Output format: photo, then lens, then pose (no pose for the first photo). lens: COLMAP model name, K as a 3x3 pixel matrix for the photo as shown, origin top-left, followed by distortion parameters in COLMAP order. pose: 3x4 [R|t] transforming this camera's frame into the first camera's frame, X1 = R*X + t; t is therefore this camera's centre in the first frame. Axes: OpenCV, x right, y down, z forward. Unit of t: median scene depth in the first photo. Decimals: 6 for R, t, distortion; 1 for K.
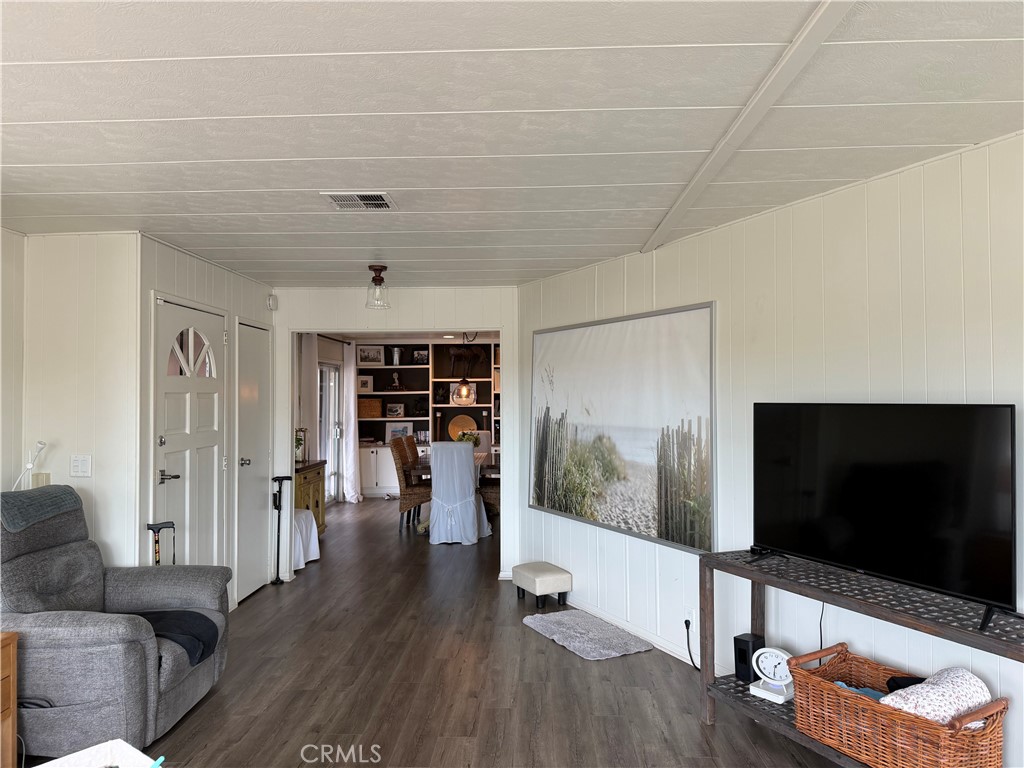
lens RADIAL K [[714.2, 0, 512.0], [0, 714.2, 384.0], [0, 0, 1]] dist [0.106811, -0.145111]
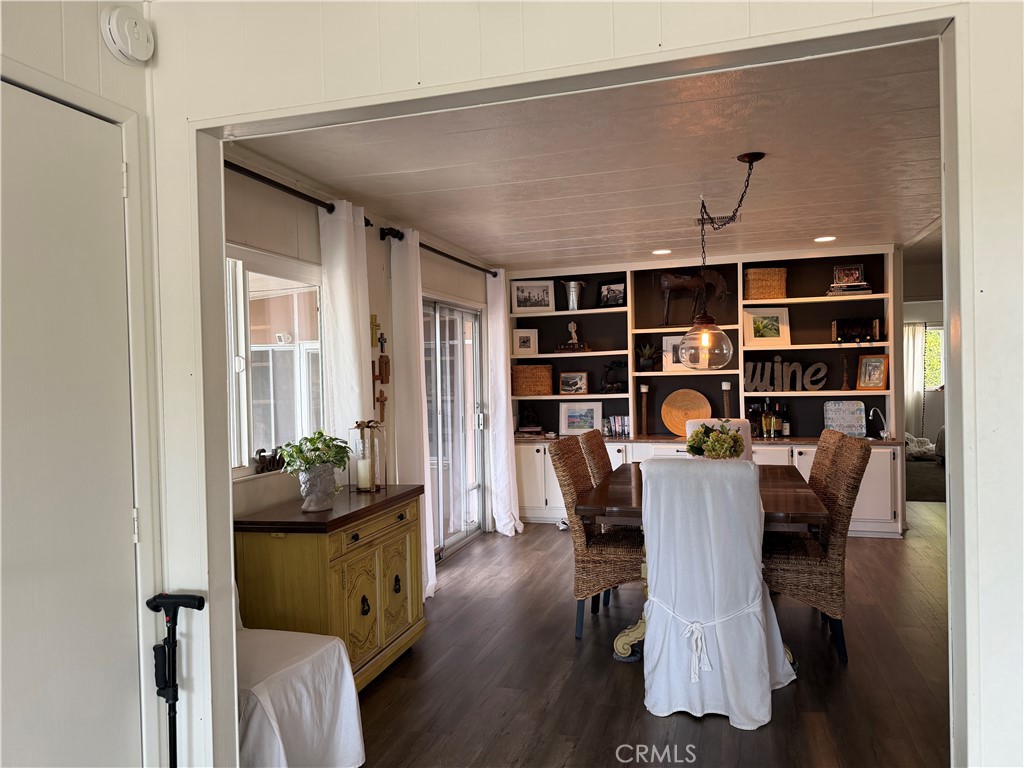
lens RADIAL K [[714.2, 0, 512.0], [0, 714.2, 384.0], [0, 0, 1]] dist [0.106811, -0.145111]
pose [[0.963875, -0.015578, -0.265897, -0.049865], [0.025023, 0.999169, 0.032171, 0.016524], [0.265175, -0.037662, 0.963464, 0.392102]]
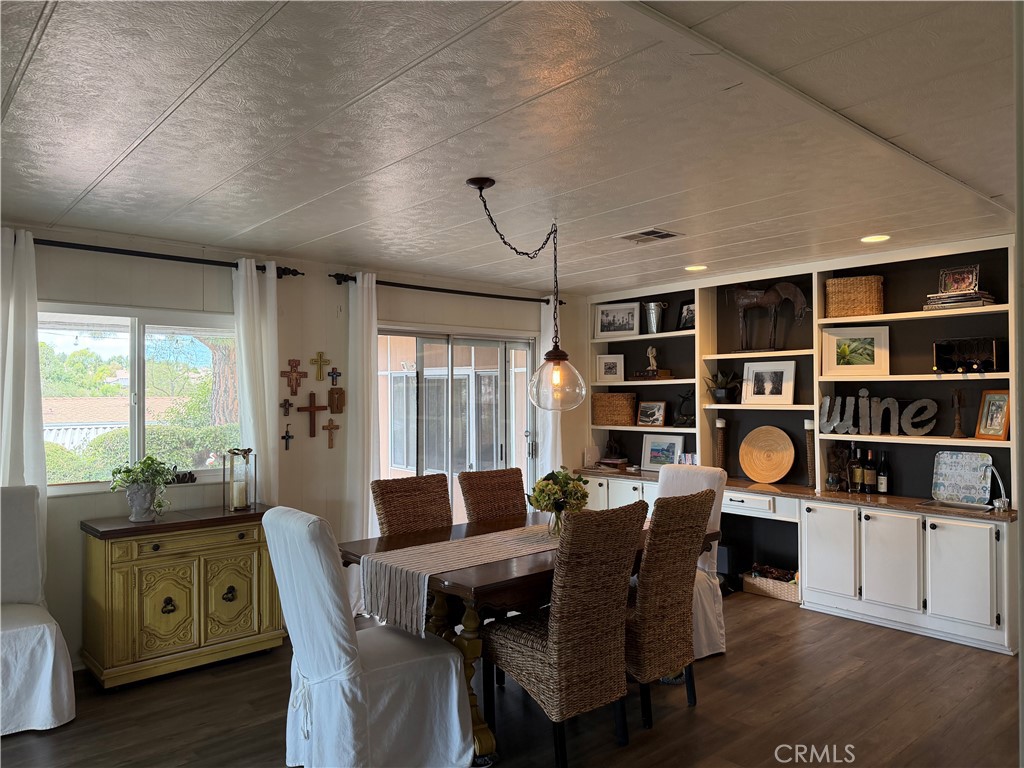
lens RADIAL K [[722.0, 0, 512.0], [0, 722.0, 384.0], [0, 0, 1]] dist [0.109848, -0.125237]
pose [[0.685309, -0.010025, -0.728183, 0.179787], [0.017942, 0.999834, 0.003120, 0.009738], [0.728031, -0.015204, 0.685376, 0.531709]]
